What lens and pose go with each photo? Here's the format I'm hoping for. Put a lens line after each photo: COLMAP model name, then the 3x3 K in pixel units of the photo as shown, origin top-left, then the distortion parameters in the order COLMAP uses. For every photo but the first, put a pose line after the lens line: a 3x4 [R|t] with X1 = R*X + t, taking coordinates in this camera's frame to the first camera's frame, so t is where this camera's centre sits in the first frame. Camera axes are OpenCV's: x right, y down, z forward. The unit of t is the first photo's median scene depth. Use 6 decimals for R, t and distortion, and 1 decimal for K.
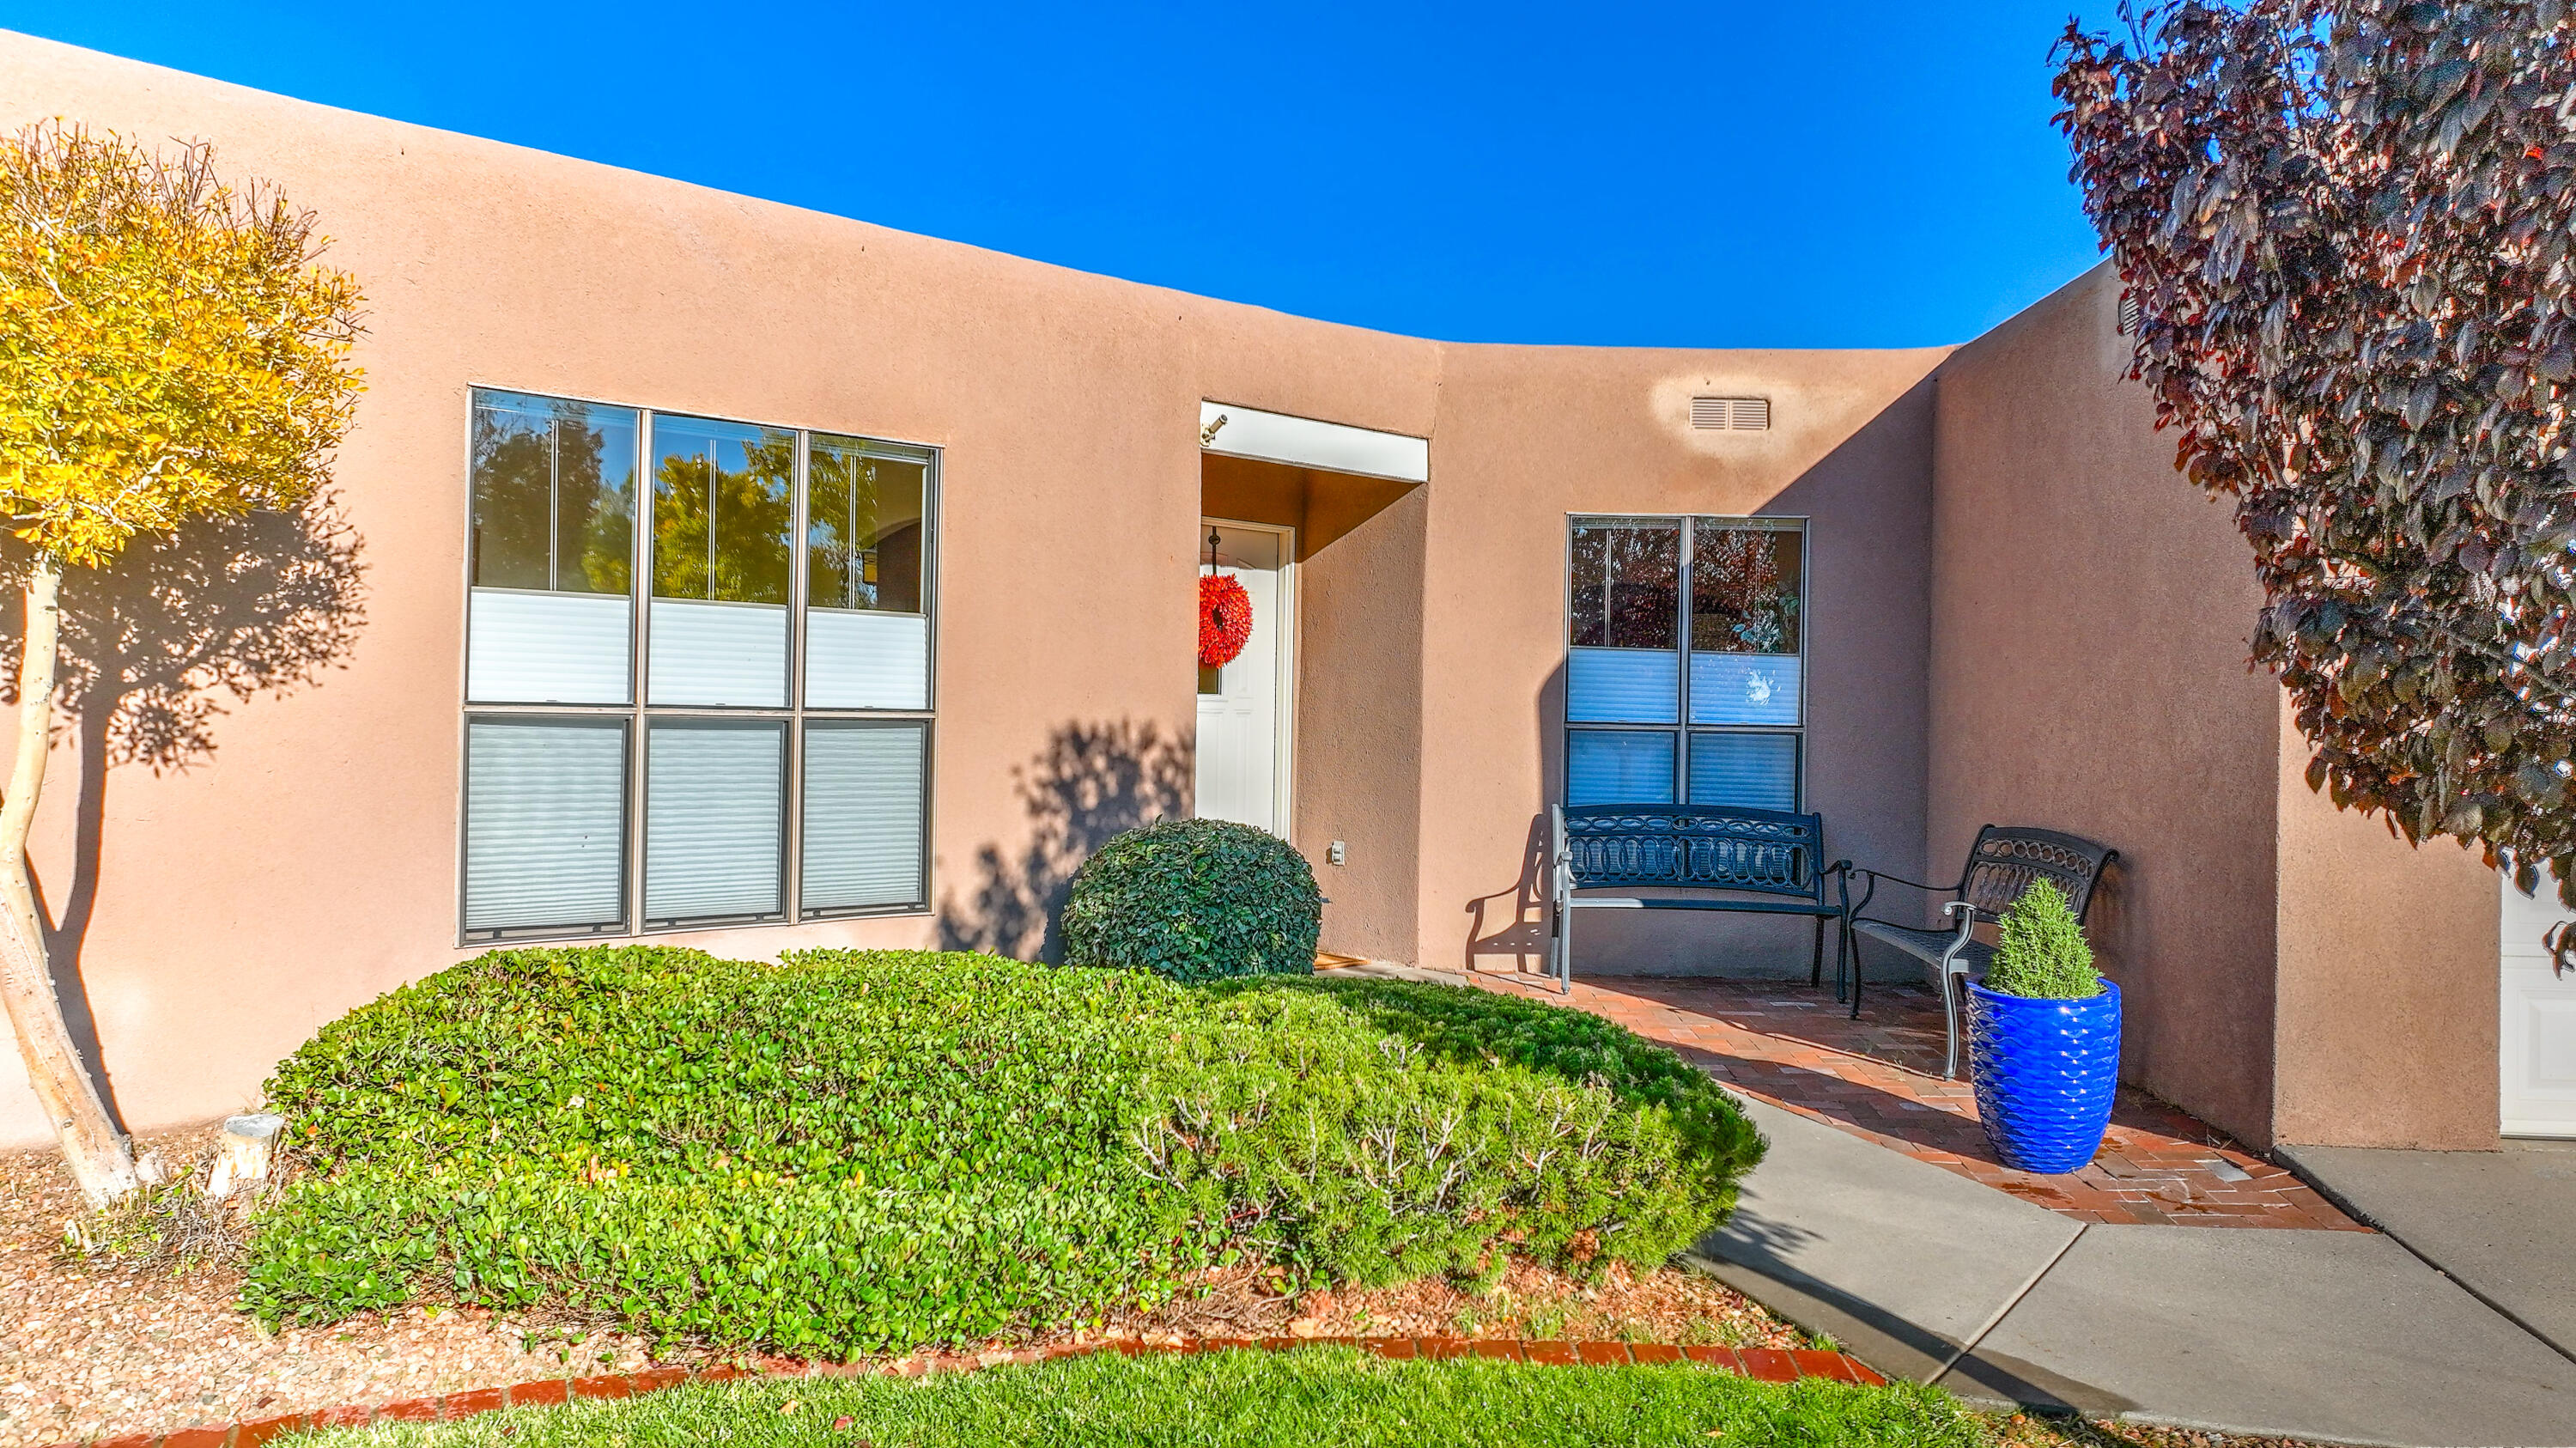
lens RADIAL K [[1793.8, 0, 1288.0], [0, 1793.8, 724.0], [0, 0, 1]] dist [0.006429, 0.002389]
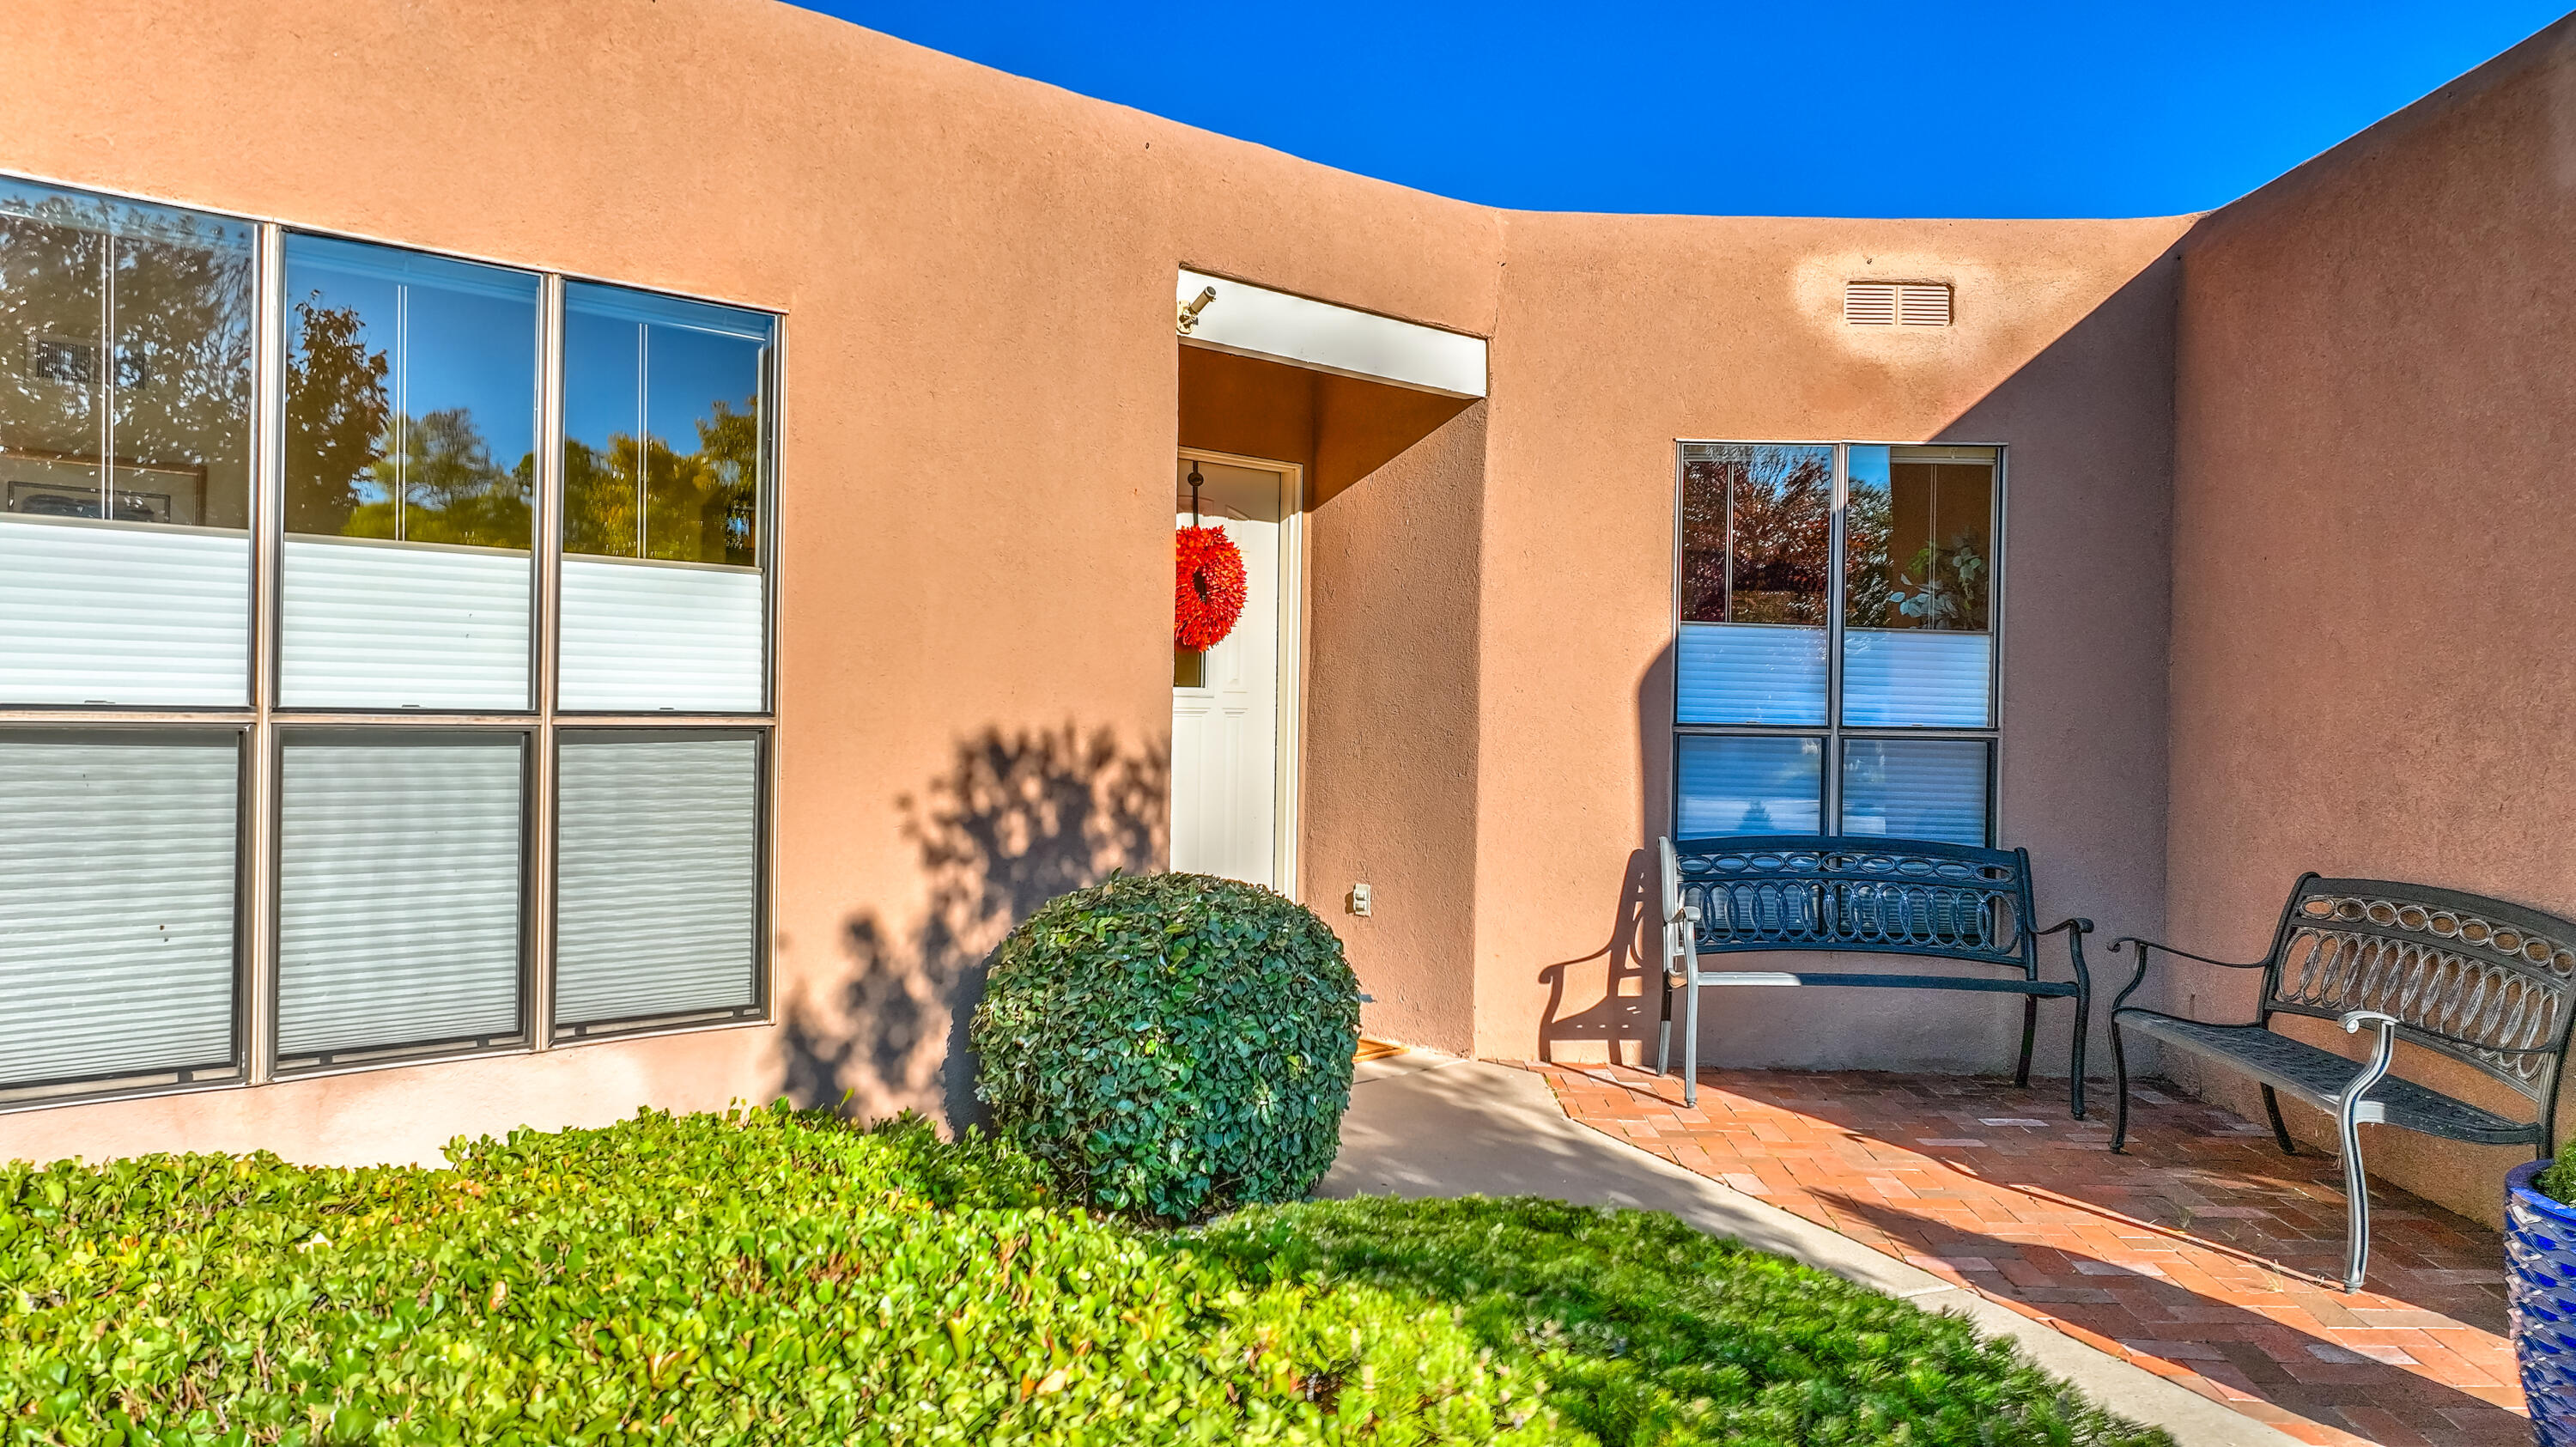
lens RADIAL K [[1819.2, 0, 1288.0], [0, 1819.2, 723.5], [0, 0, 1]] dist [0.010846, 0.001834]
pose [[0.999914, -0.001695, 0.013035, -0.015820], [0.001637, 0.999989, 0.004452, -0.006002], [-0.013042, -0.004430, 0.999905, 0.304075]]
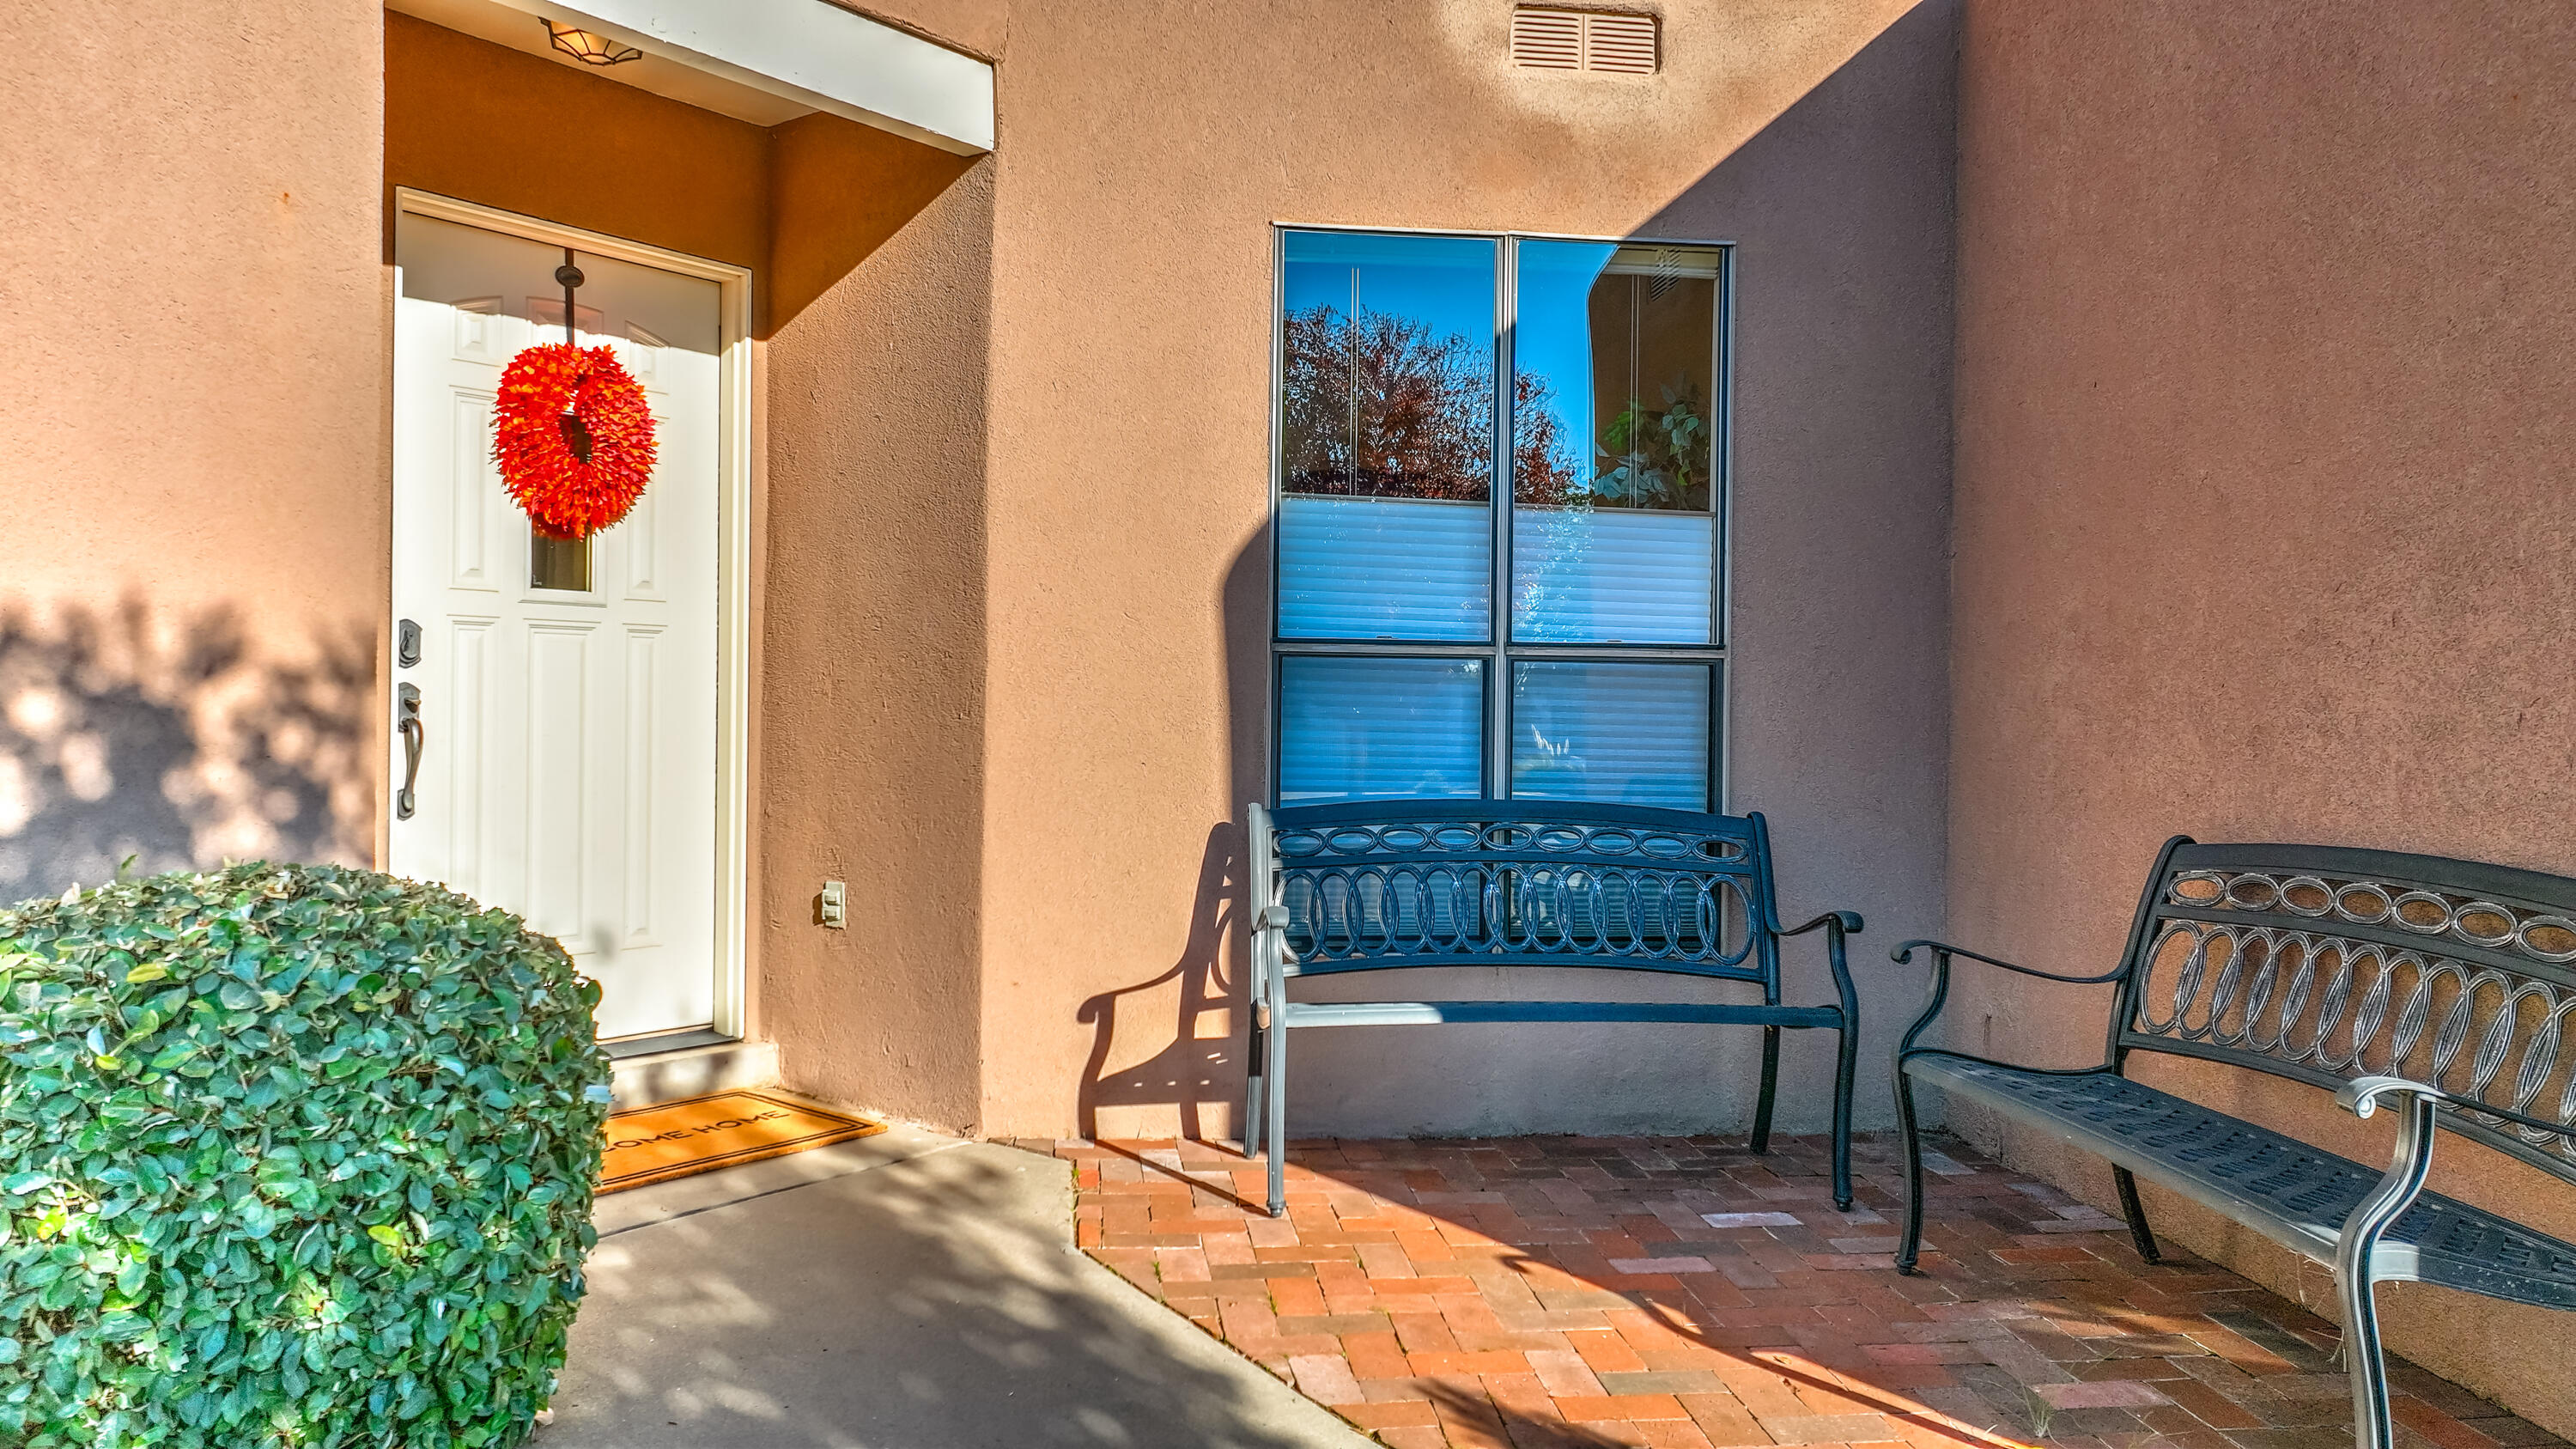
lens RADIAL K [[1819.3, 0, 1288.0], [0, 1819.3, 724.5], [0, 0, 1]] dist [0.010846, 0.001834]
pose [[0.987609, -0.006197, 0.156812, 0.092856], [0.005563, 0.999974, 0.004481, 0.024194], [-0.156836, -0.003553, 0.987618, 0.586379]]
